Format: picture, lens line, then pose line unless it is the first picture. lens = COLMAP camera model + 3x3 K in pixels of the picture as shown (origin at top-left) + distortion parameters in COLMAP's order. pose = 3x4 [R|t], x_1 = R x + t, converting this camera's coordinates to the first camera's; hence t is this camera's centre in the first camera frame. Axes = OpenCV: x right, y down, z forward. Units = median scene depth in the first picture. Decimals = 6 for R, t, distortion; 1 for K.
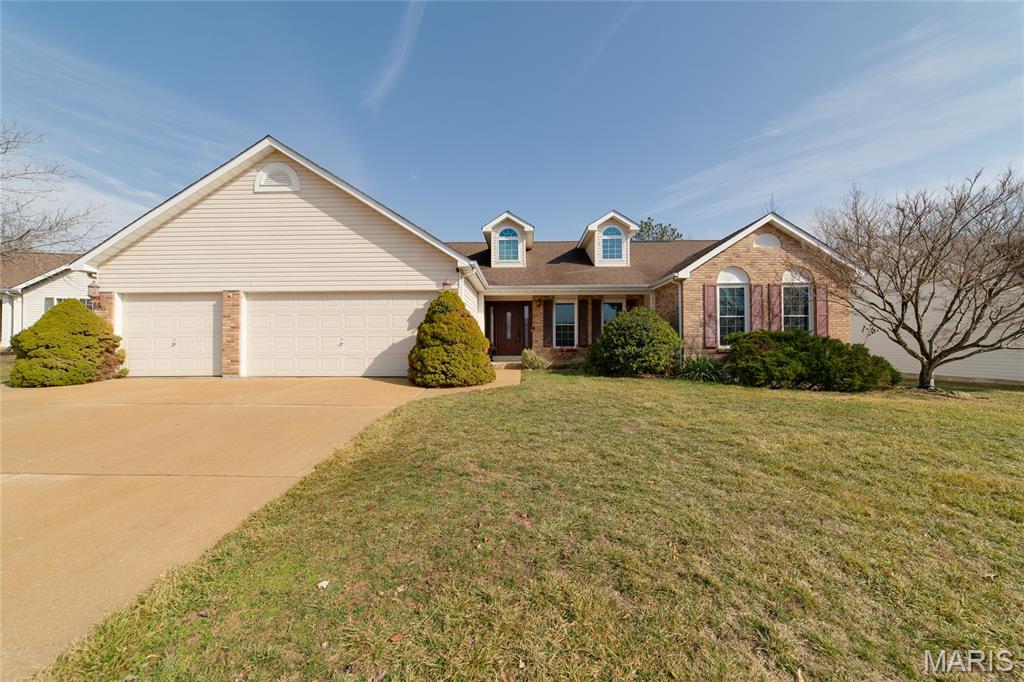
lens RADIAL K [[397.4, 0, 518.3], [0, 397.4, 346.2], [0, 0, 1]] dist [-0.021918, 0.006749]
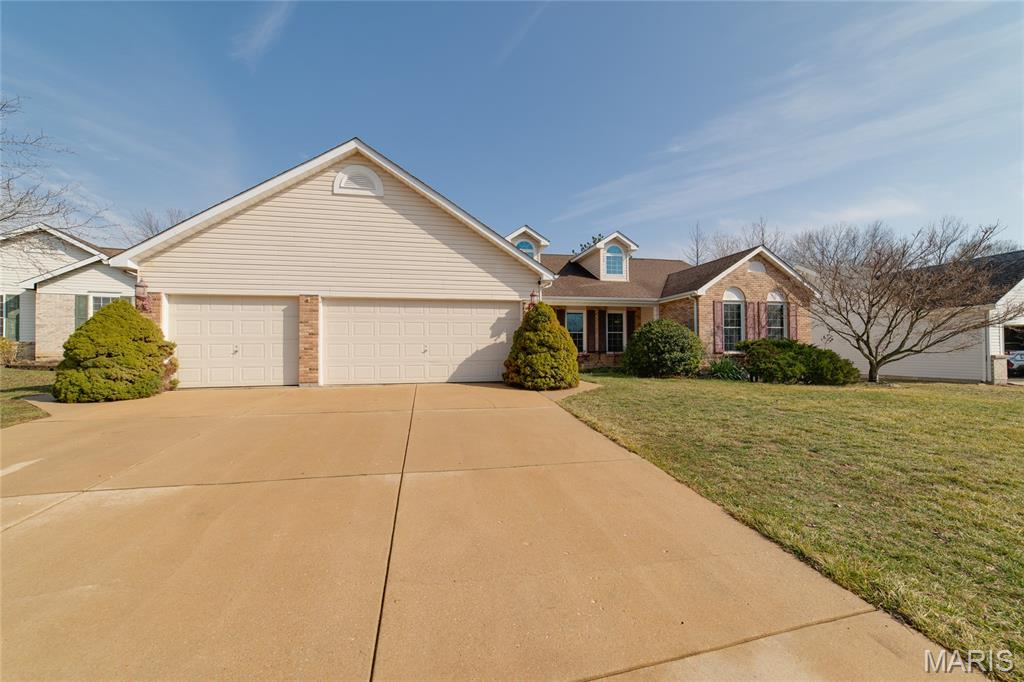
lens RADIAL K [[397.4, 0, 518.7], [0, 397.4, 354.3], [0, 0, 1]] dist [-0.021918, 0.006749]
pose [[0.972286, -0.004898, 0.233744, -0.455386], [0.003432, 0.999972, 0.006679, -0.002644], [-0.233770, -0.005691, 0.972275, -0.048132]]
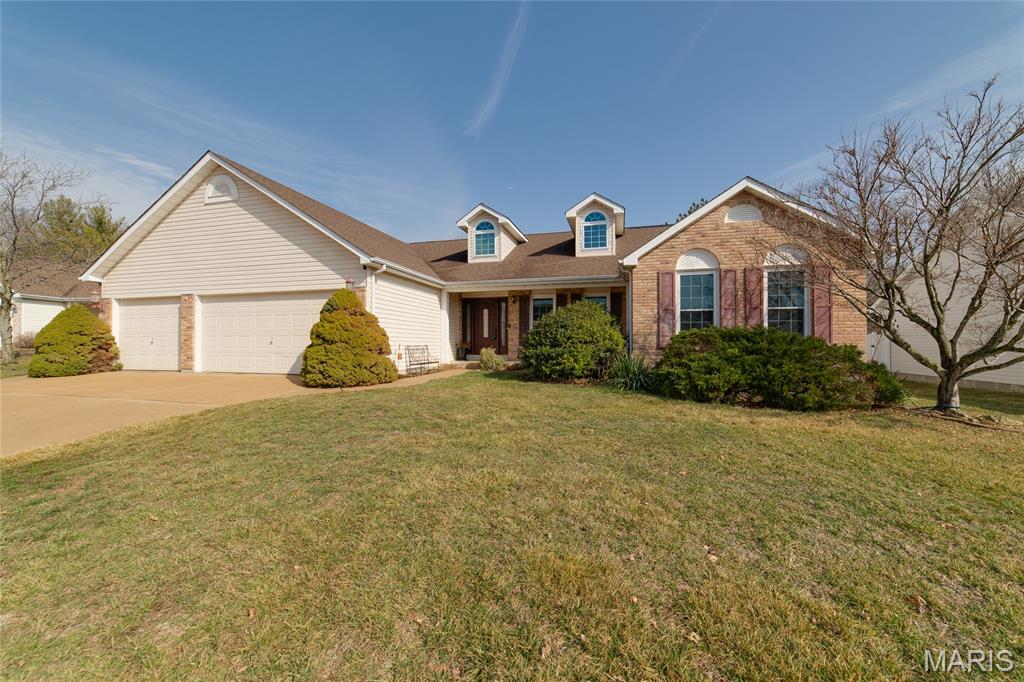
lens RADIAL K [[397.4, 0, 513.8], [0, 397.4, 346.2], [0, 0, 1]] dist [-0.021918, 0.006749]
pose [[0.971289, 0.005271, -0.237846, 0.426807], [-0.003615, 0.999966, 0.007397, -0.006257], [0.237877, -0.006325, 0.971275, 0.138614]]
